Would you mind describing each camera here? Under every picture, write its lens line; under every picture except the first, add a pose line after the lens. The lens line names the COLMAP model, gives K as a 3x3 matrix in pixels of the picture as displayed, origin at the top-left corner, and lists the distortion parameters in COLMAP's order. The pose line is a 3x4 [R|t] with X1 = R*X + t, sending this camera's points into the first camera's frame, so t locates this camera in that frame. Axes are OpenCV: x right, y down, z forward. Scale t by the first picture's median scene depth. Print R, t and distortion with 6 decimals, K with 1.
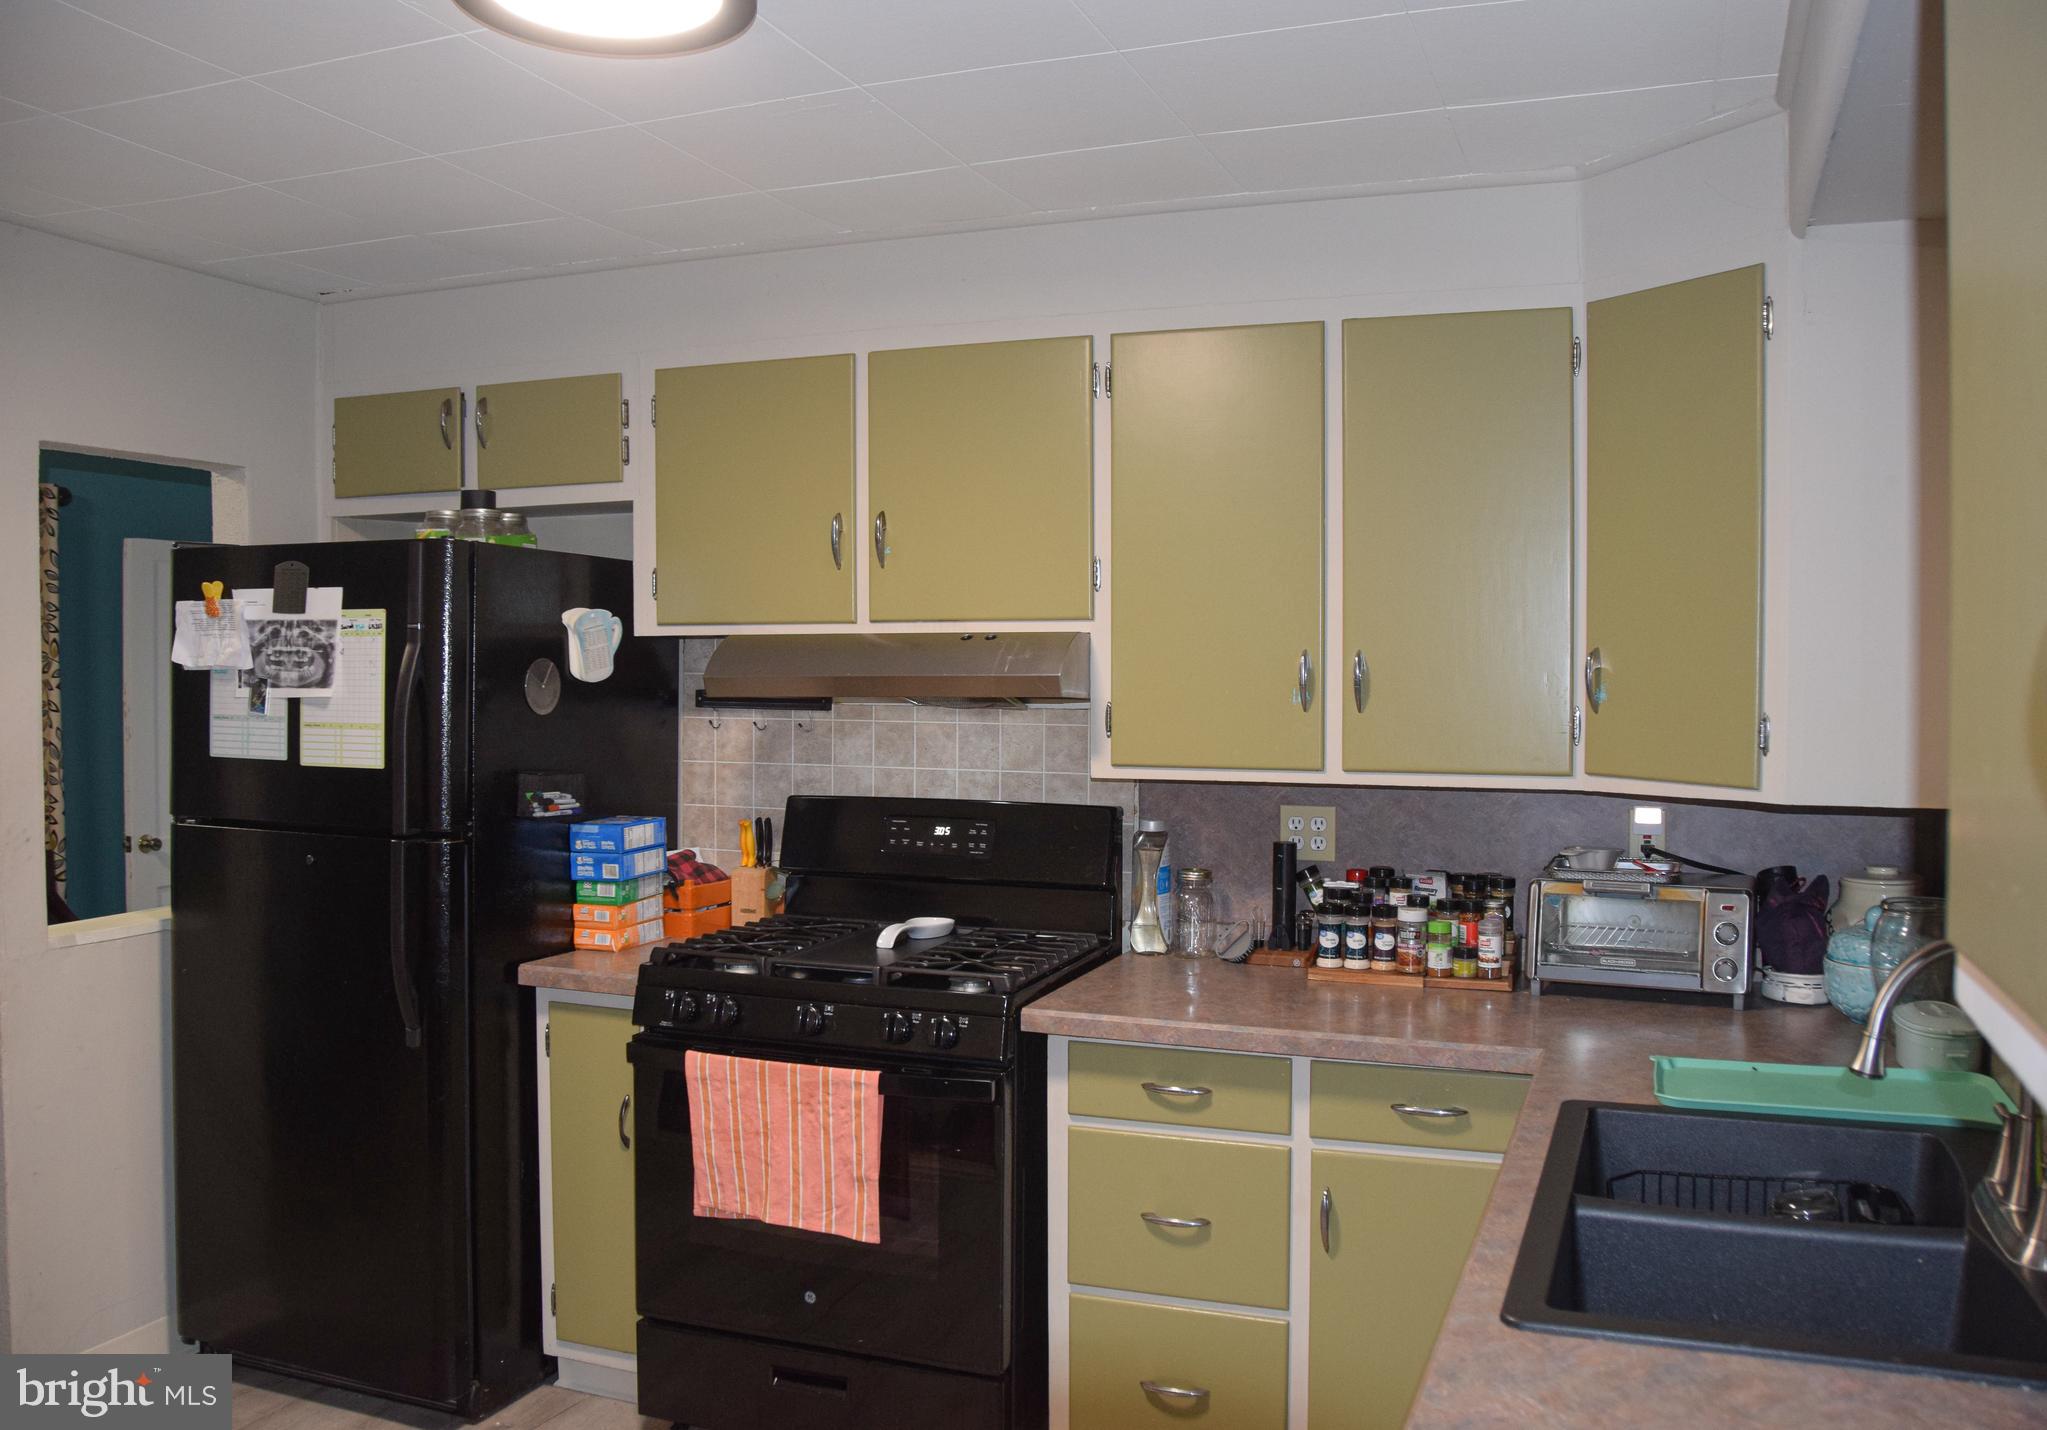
lens RADIAL K [[1668.3, 0, 1023.1], [0, 1668.3, 708.7], [0, 0, 1]] dist [-0.122773, 0.001949]
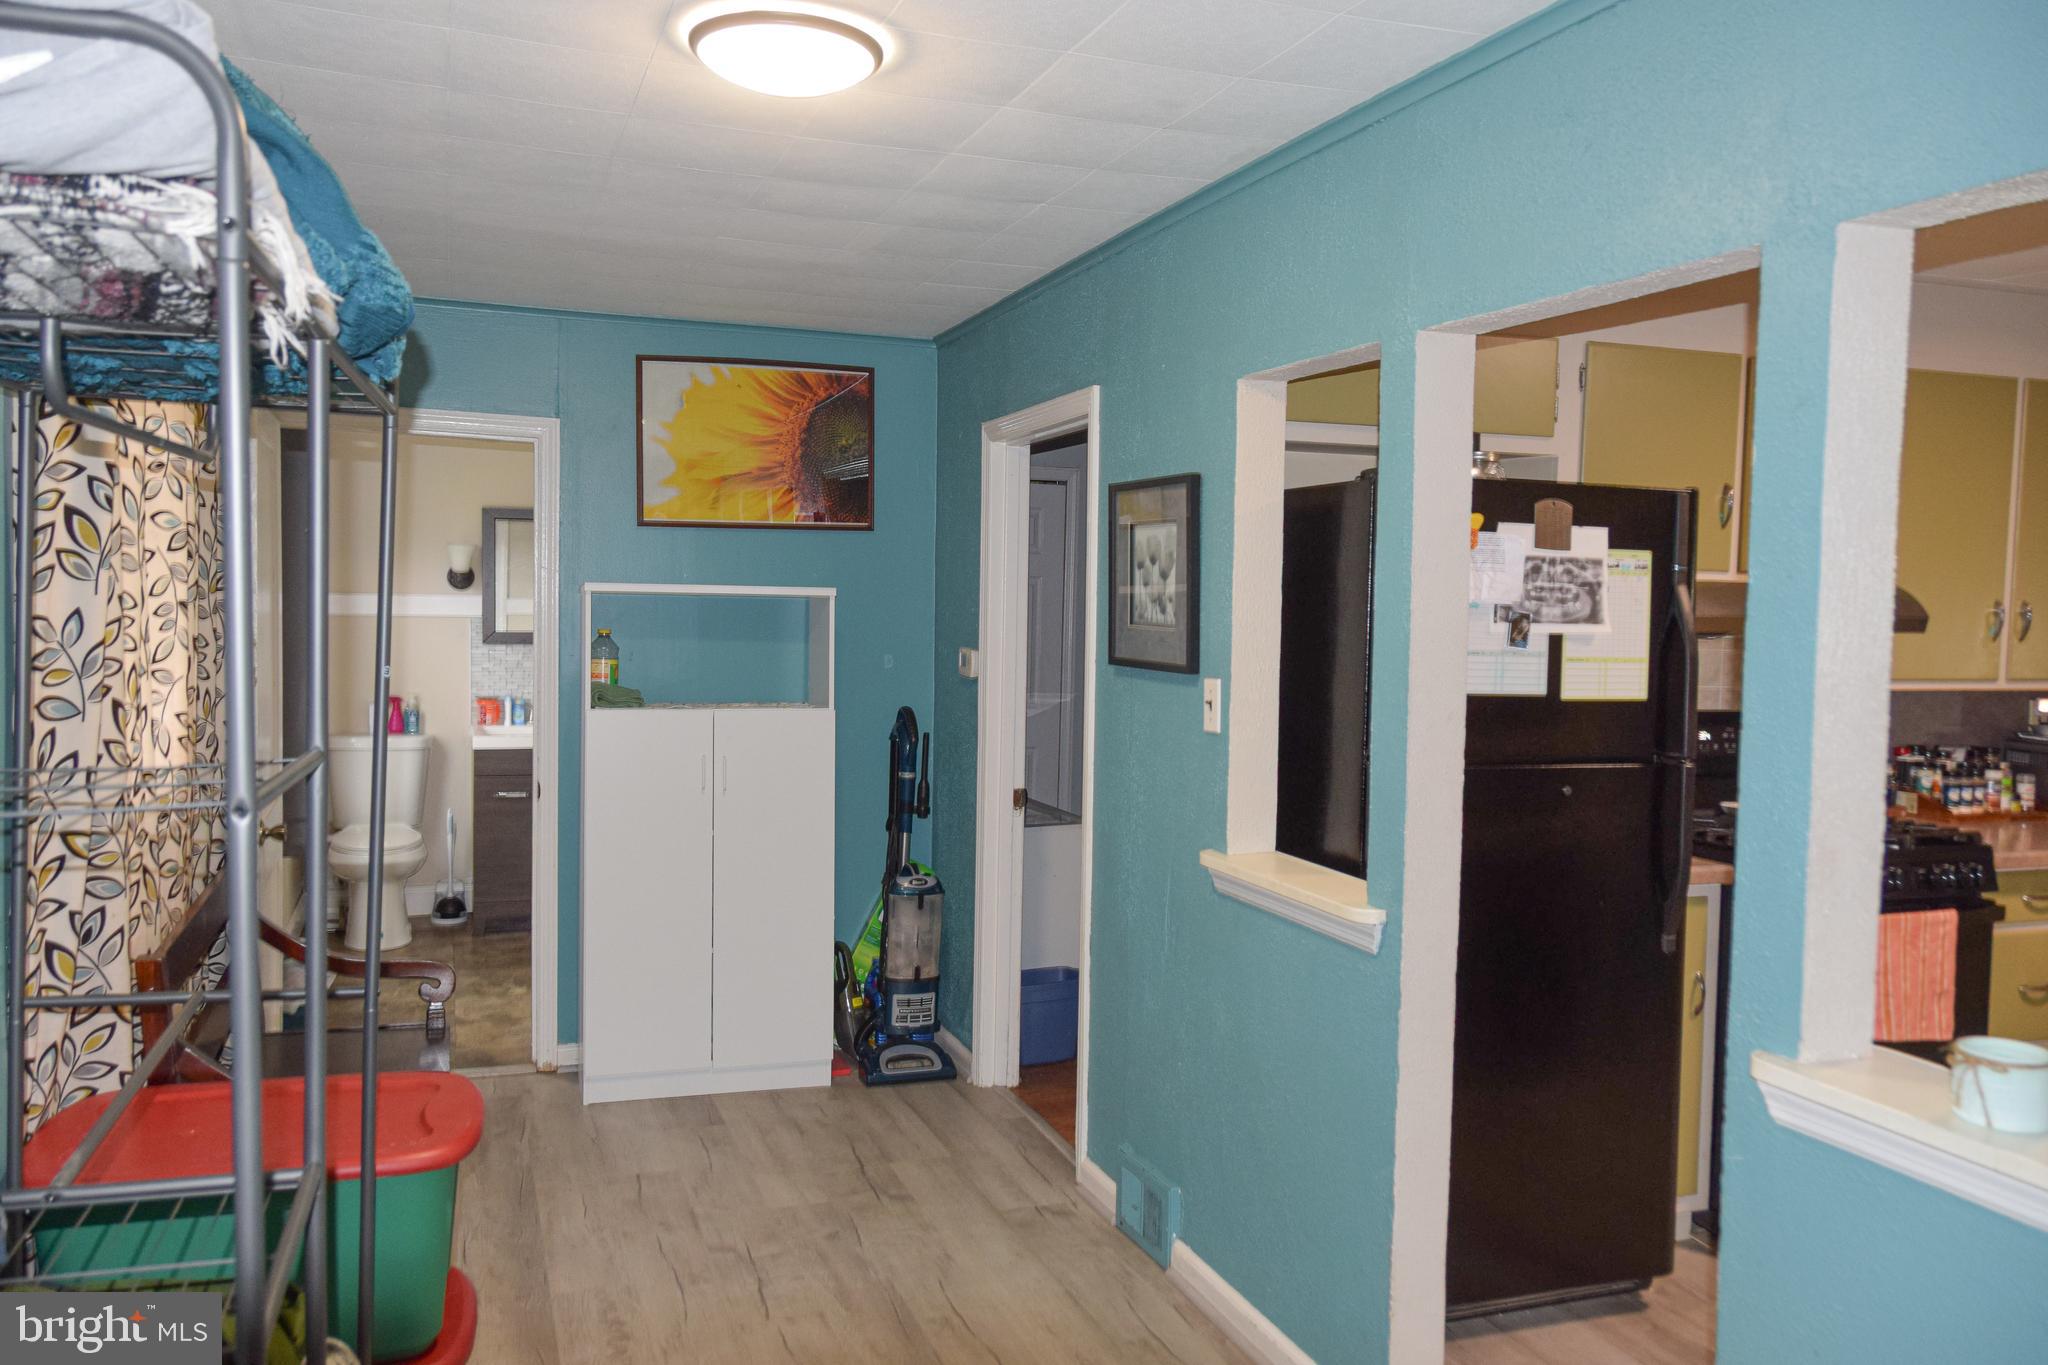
lens RADIAL K [[1580.2, 0, 1013.5], [0, 1580.2, 675.8], [0, 0, 1]] dist [0.017094, -0.000124]
pose [[0.750078, -0.020505, 0.661031, -1.361127], [-0.001533, 0.999463, 0.032742, -0.012166], [-0.661348, -0.025573, 0.749643, 0.483118]]
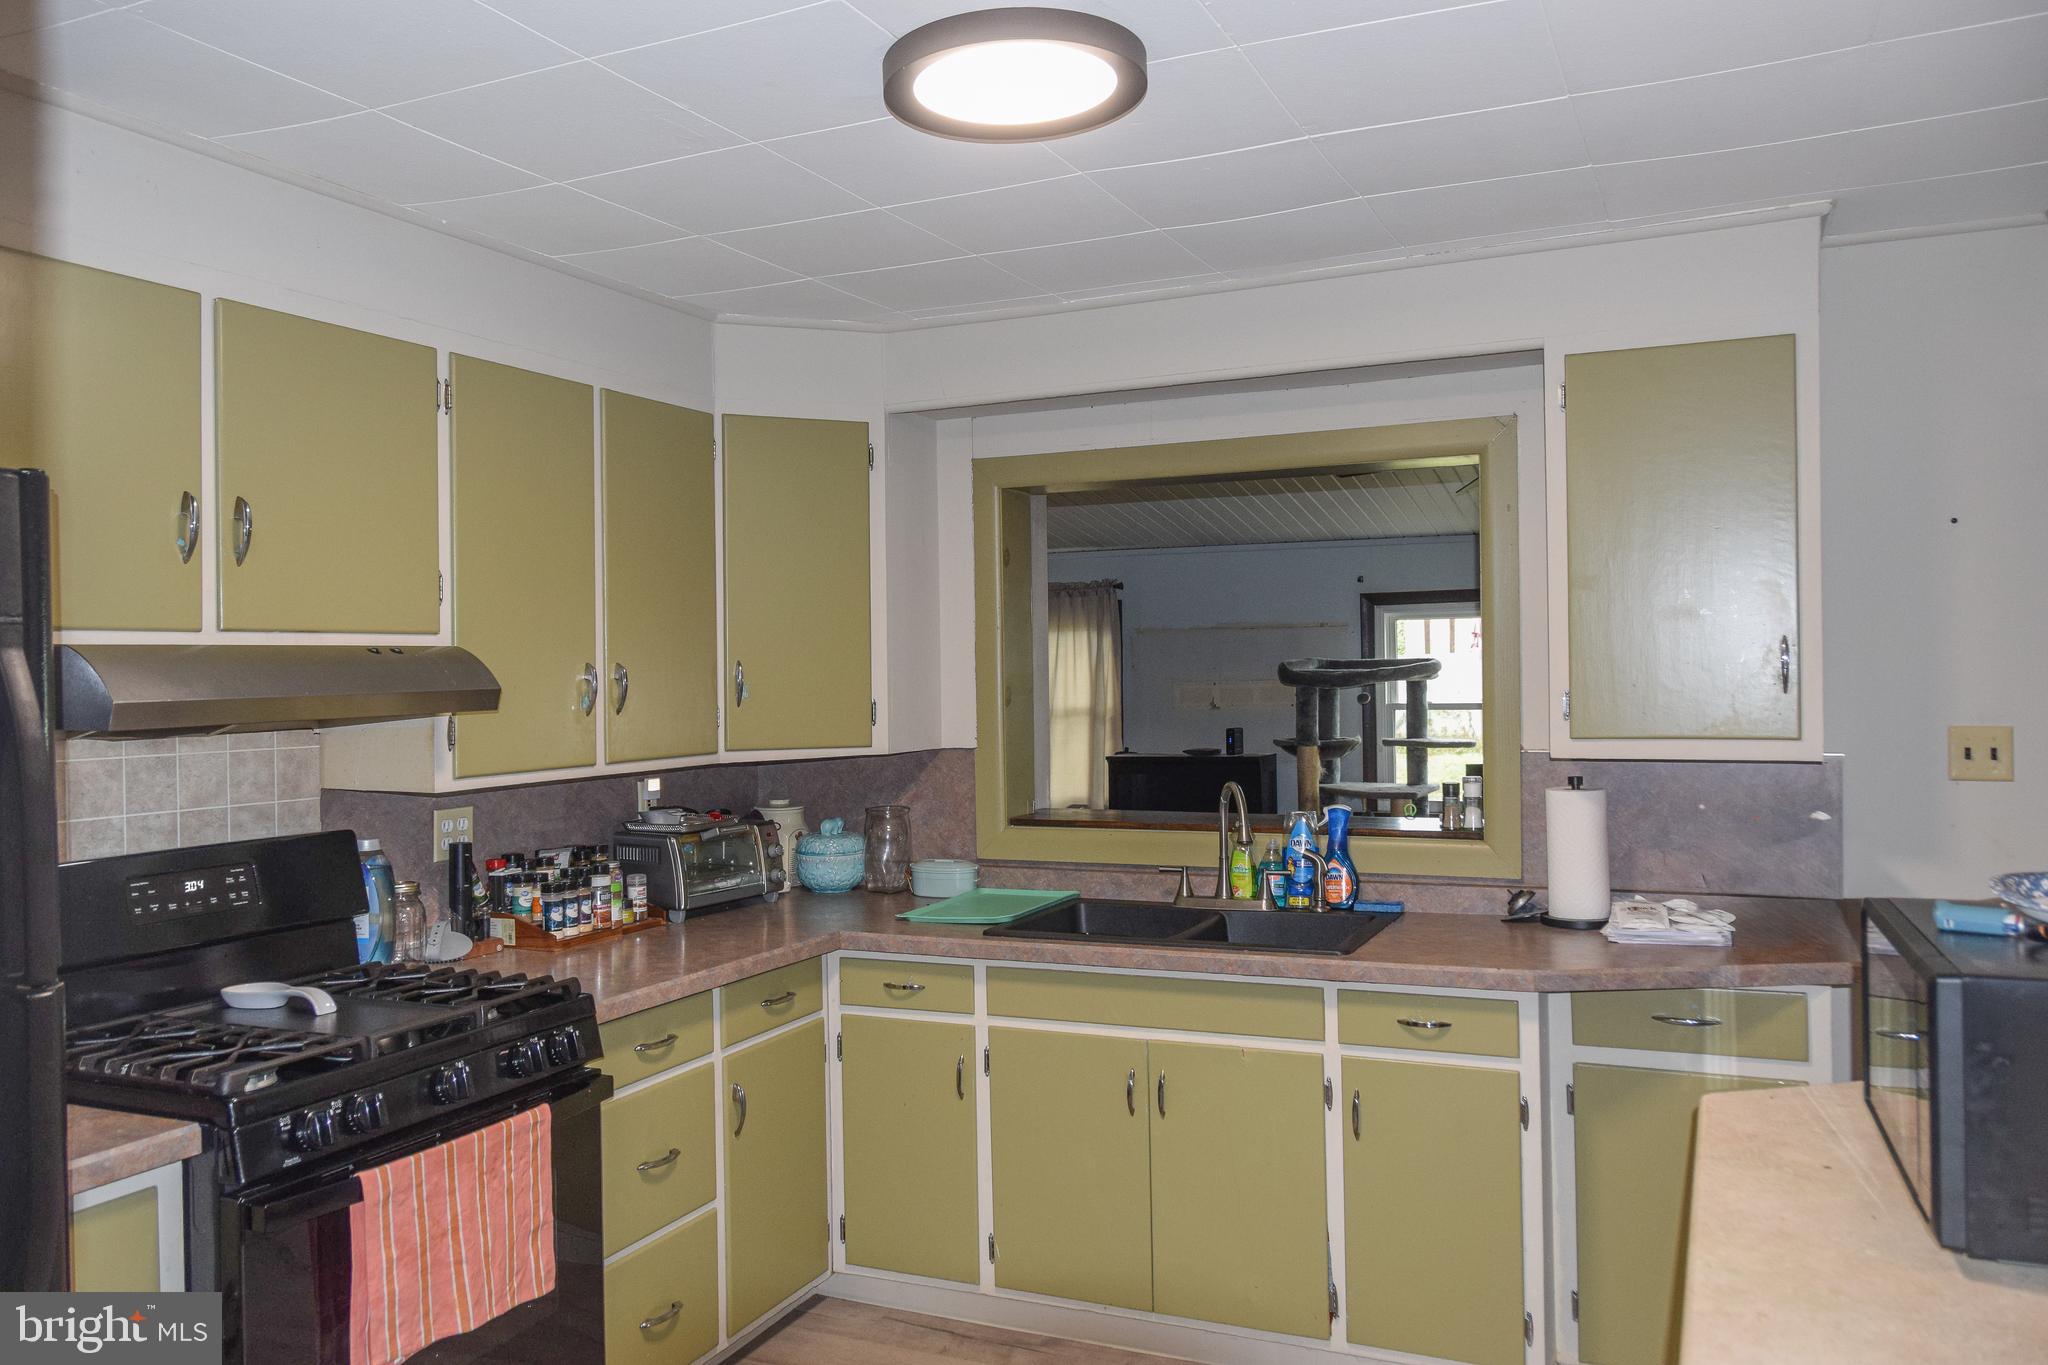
lens RADIAL K [[1580.2, 0, 1018.5], [0, 1580.2, 669.6], [0, 0, 1]] dist [0.017094, -0.000124]
pose [[0.060692, -0.003223, 0.998151, -0.878008], [0.044173, 0.999024, 0.000540, -0.017027], [-0.997179, 0.044059, 0.060775, 0.593955]]
